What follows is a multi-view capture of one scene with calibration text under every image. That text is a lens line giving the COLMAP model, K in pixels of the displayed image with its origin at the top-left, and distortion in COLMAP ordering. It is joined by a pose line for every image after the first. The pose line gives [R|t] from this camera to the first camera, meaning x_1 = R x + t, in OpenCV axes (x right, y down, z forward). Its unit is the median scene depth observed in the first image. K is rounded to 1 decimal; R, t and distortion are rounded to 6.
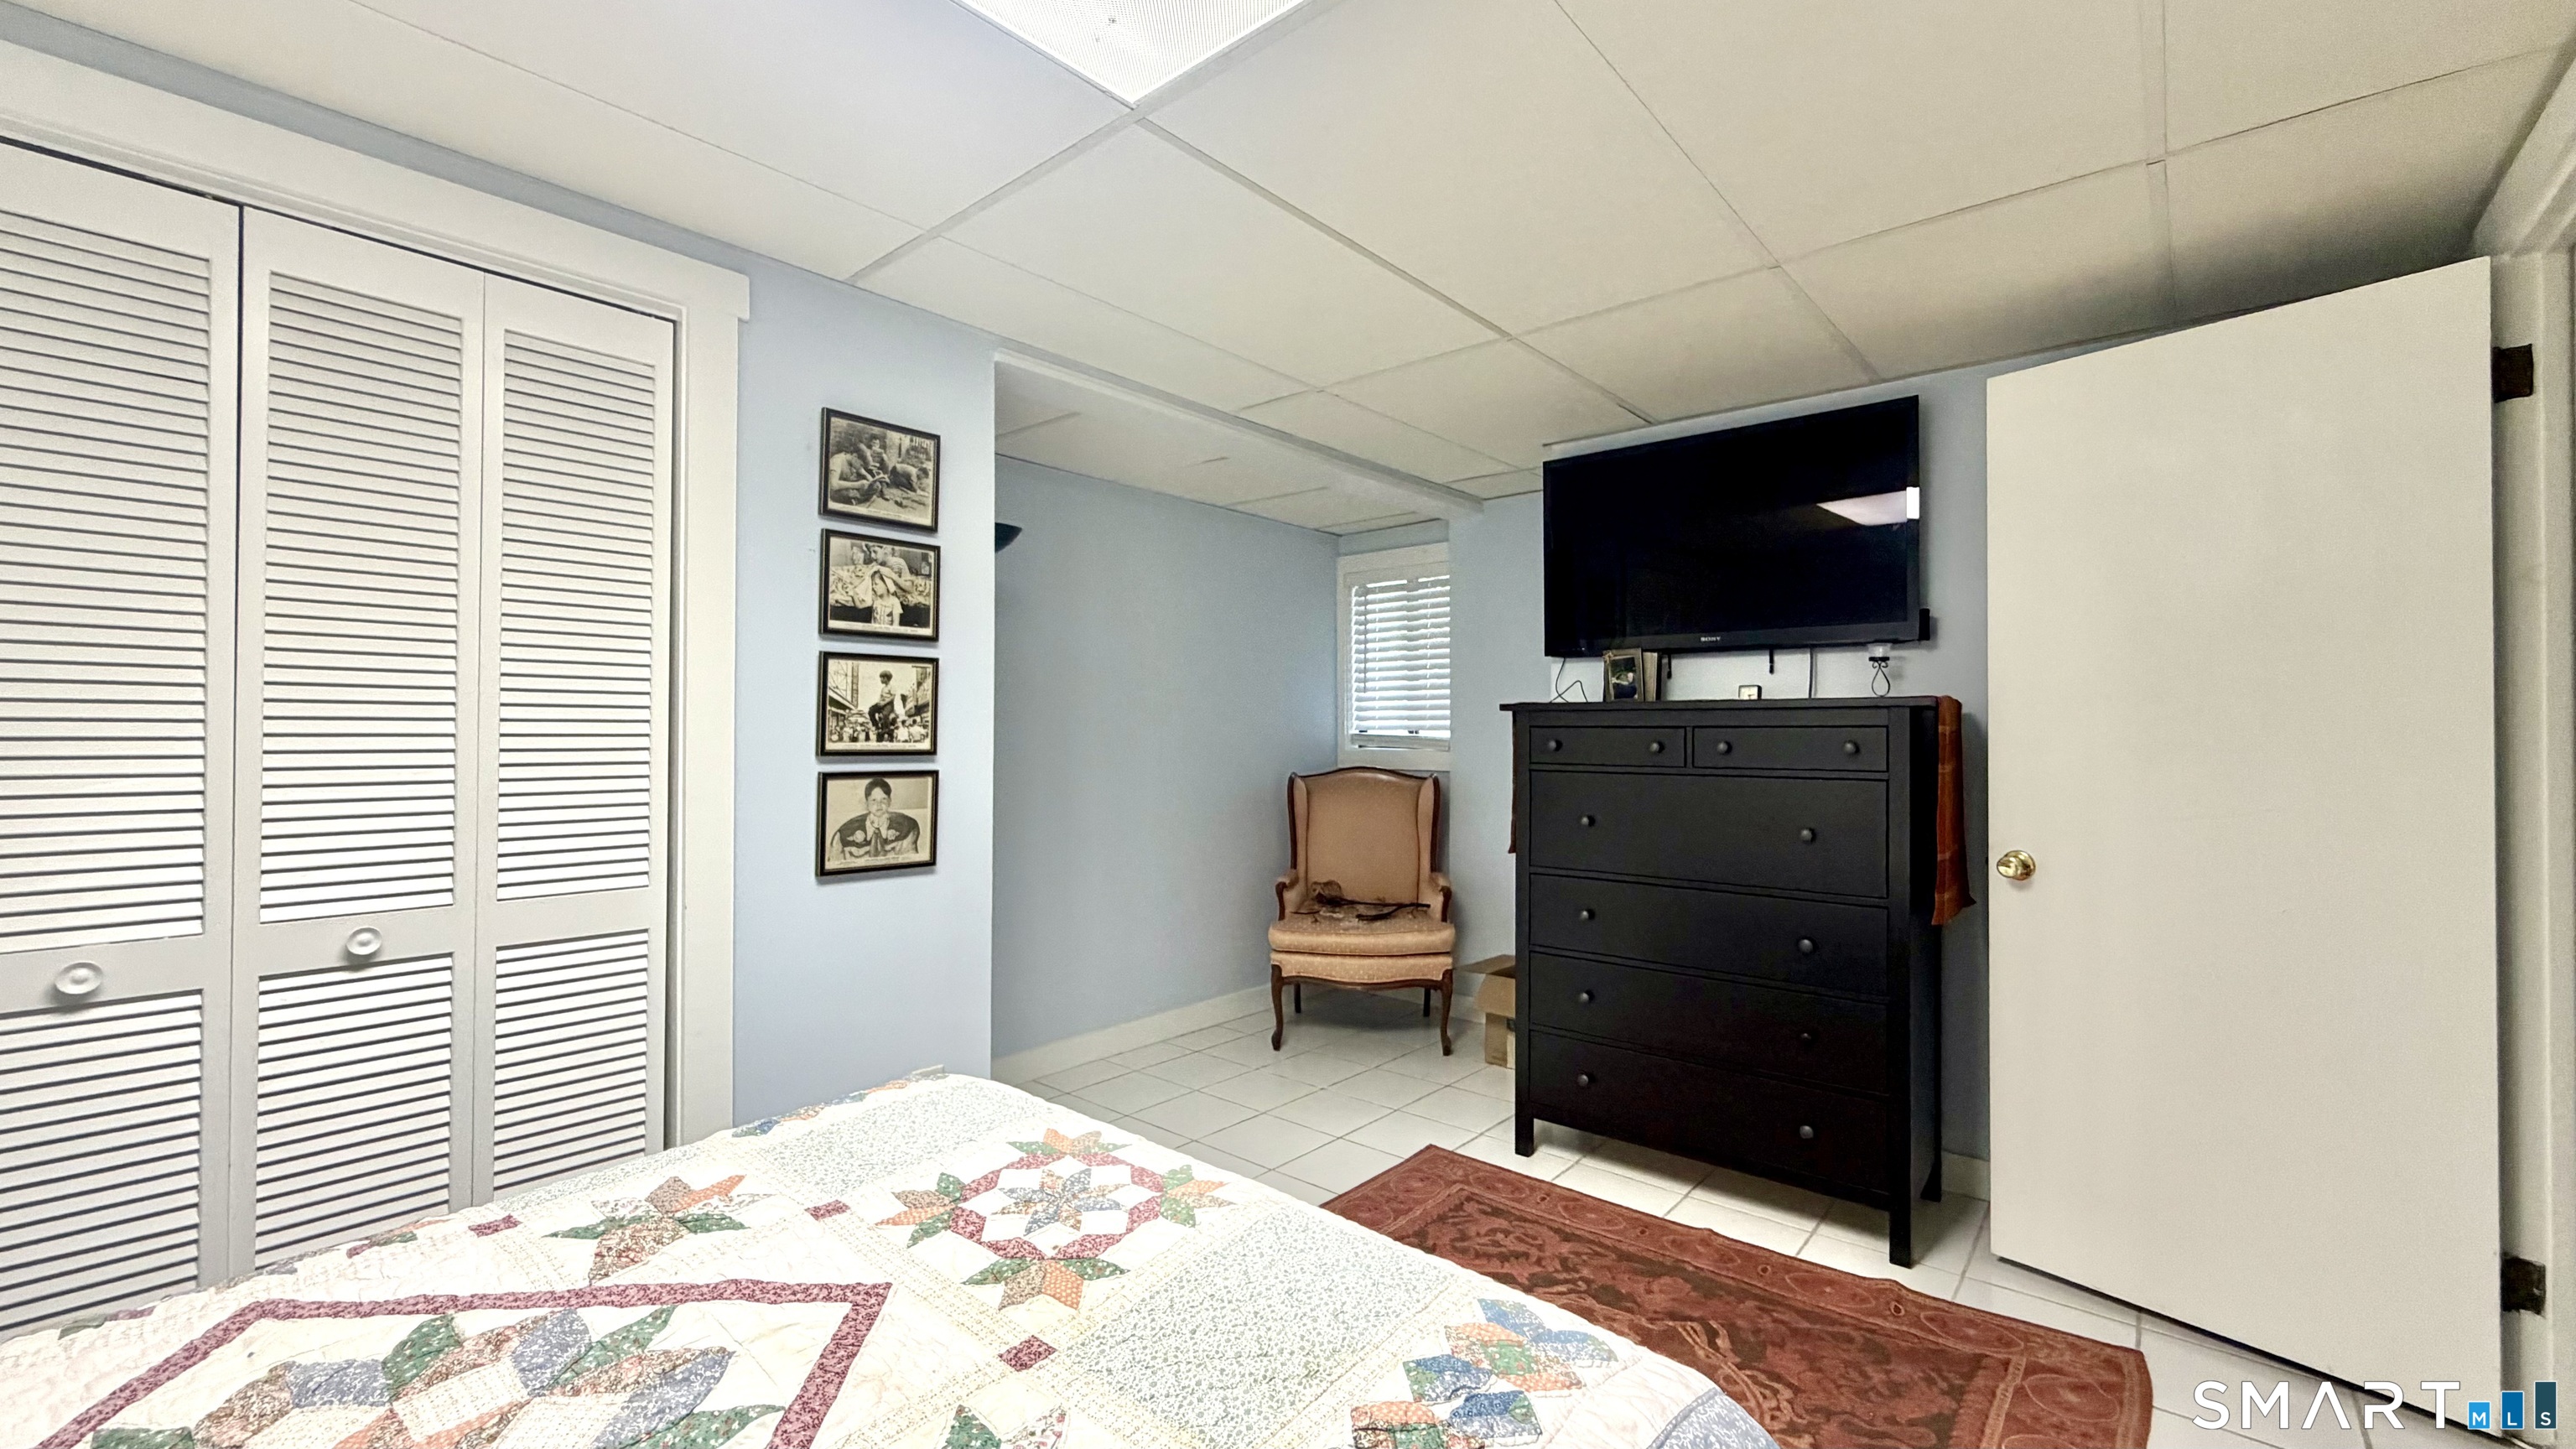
lens RADIAL K [[1037.2, 0, 1274.9], [0, 1037.2, 721.4], [0, 0, 1]] dist [0.001077, 0.000647]
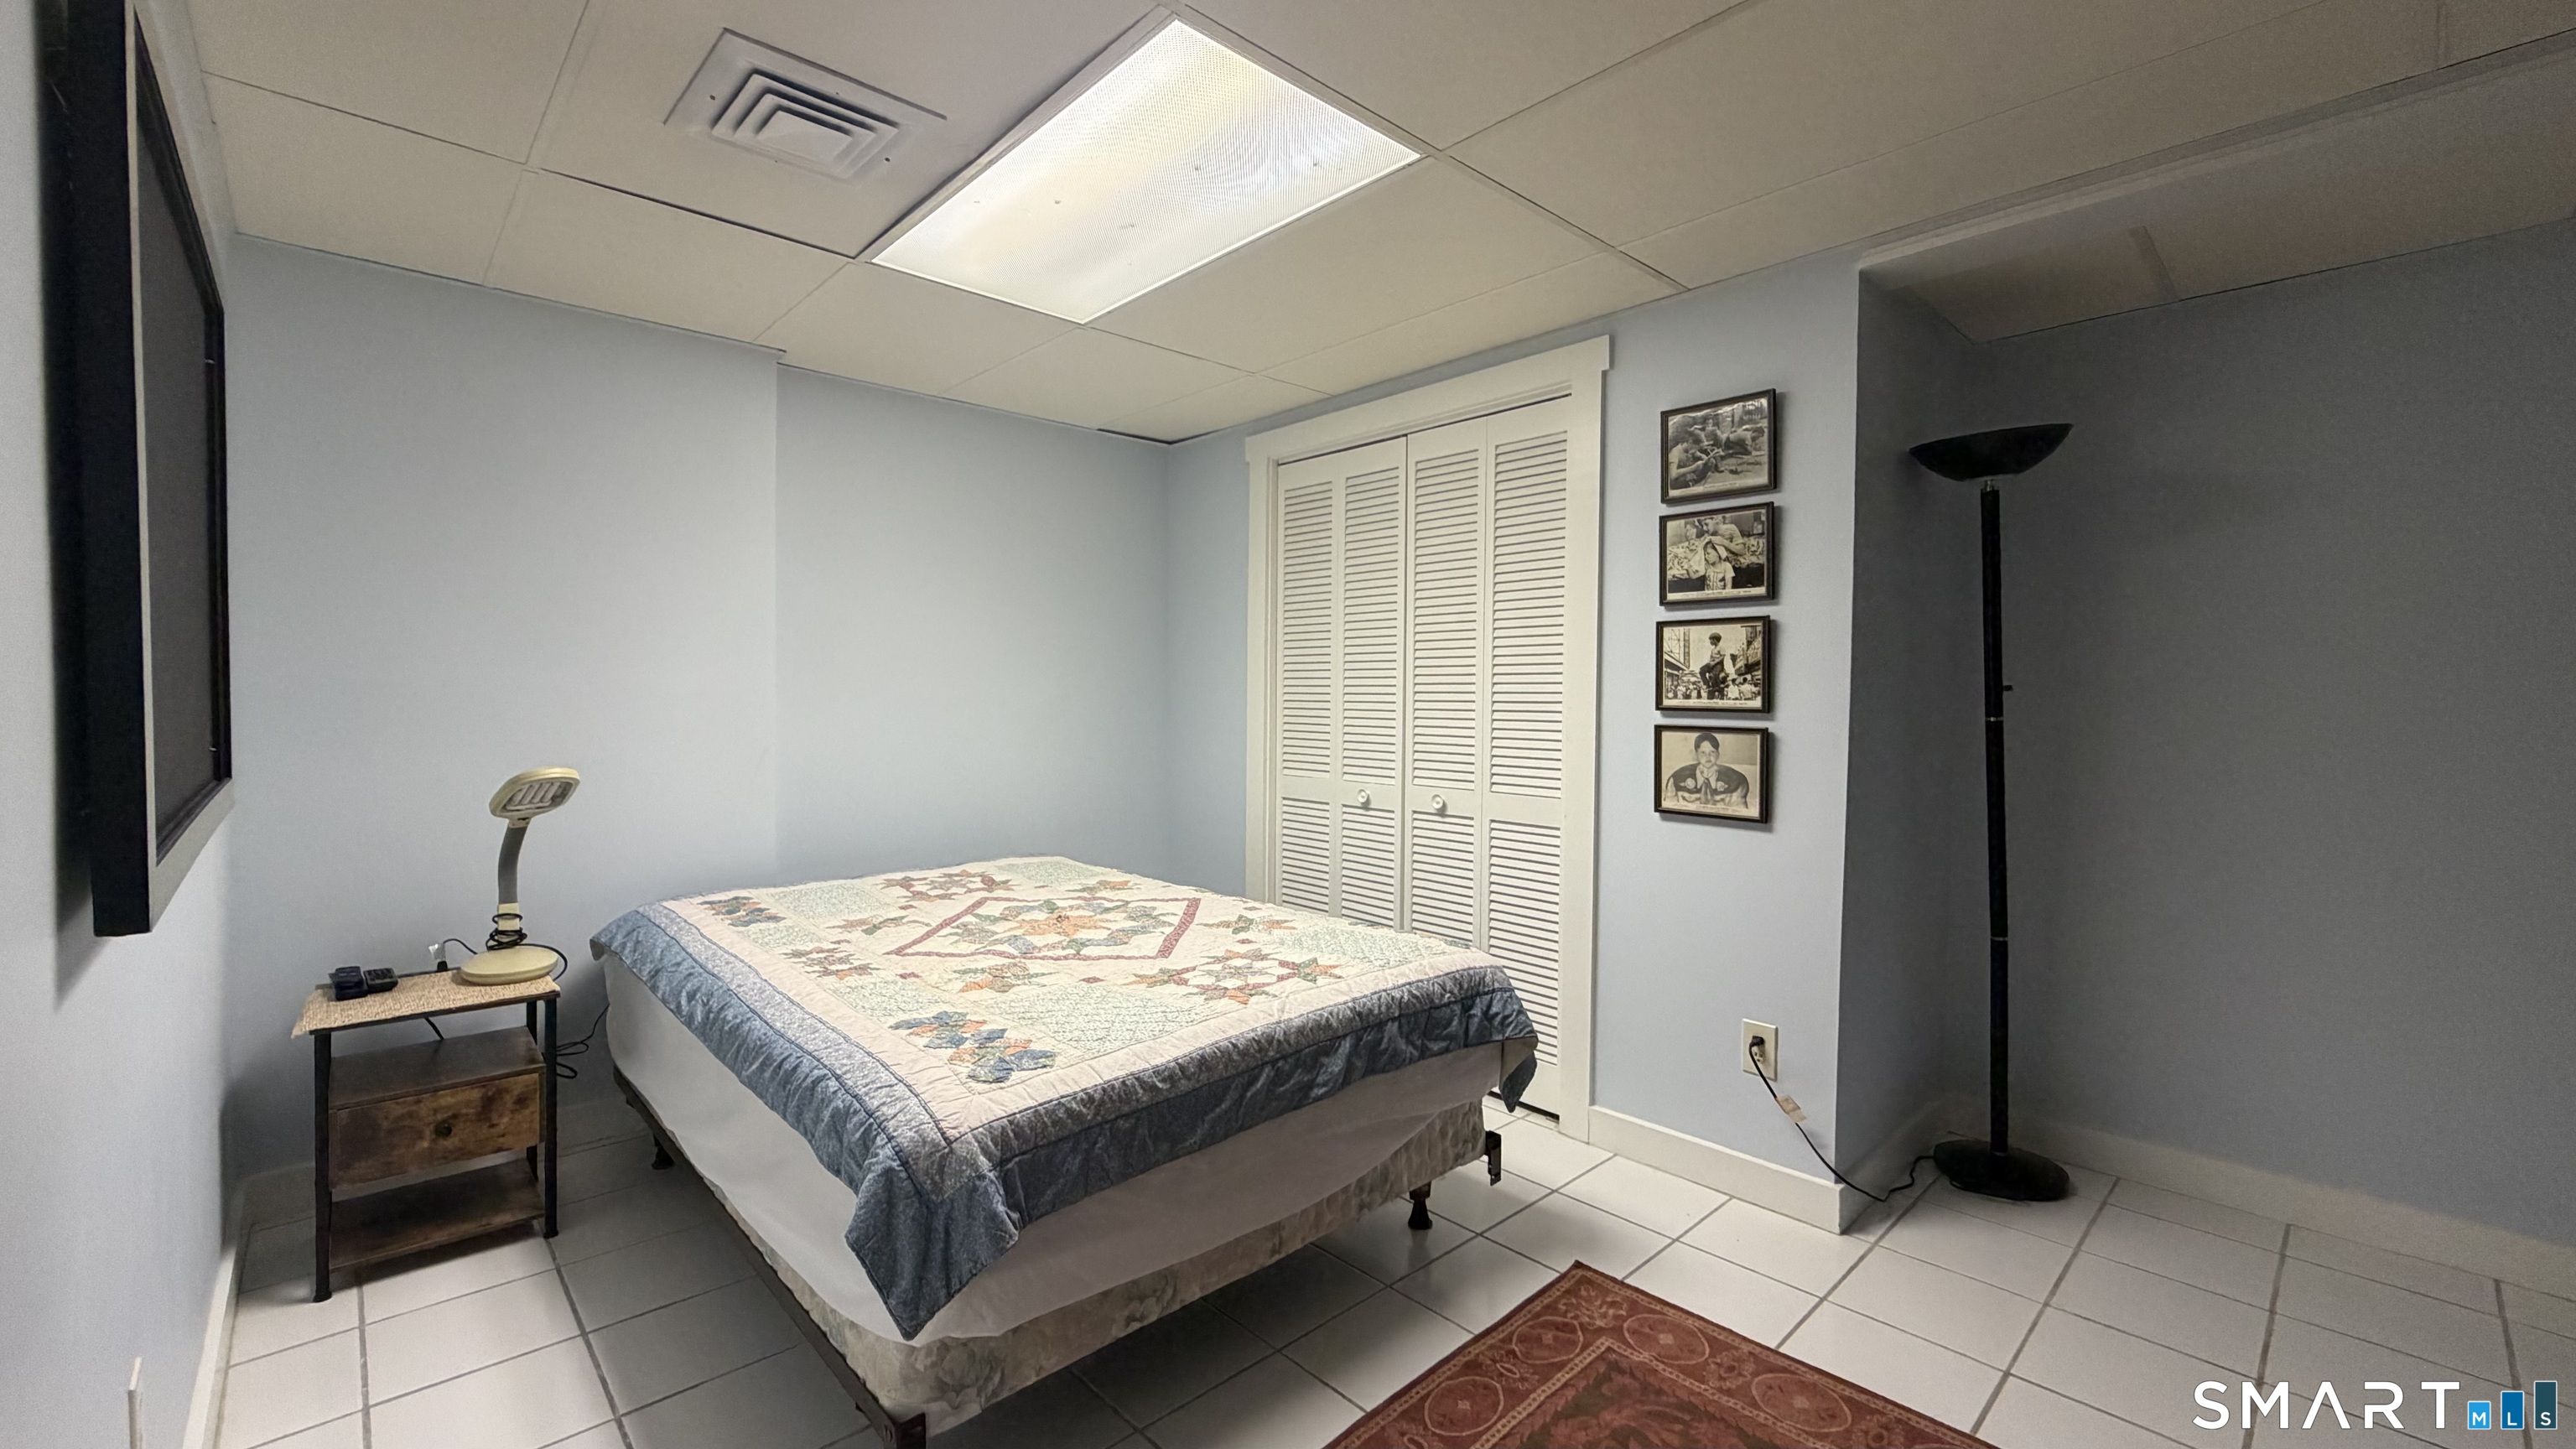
lens RADIAL K [[1037.2, 0, 1277.8], [0, 1037.2, 717.2], [0, 0, 1]] dist [0.001077, 0.000647]
pose [[-0.123056, 0.019569, -0.992207, 0.753001], [0.001365, 0.999808, 0.019550, 0.016829], [0.992399, 0.001051, -0.123059, 0.688524]]
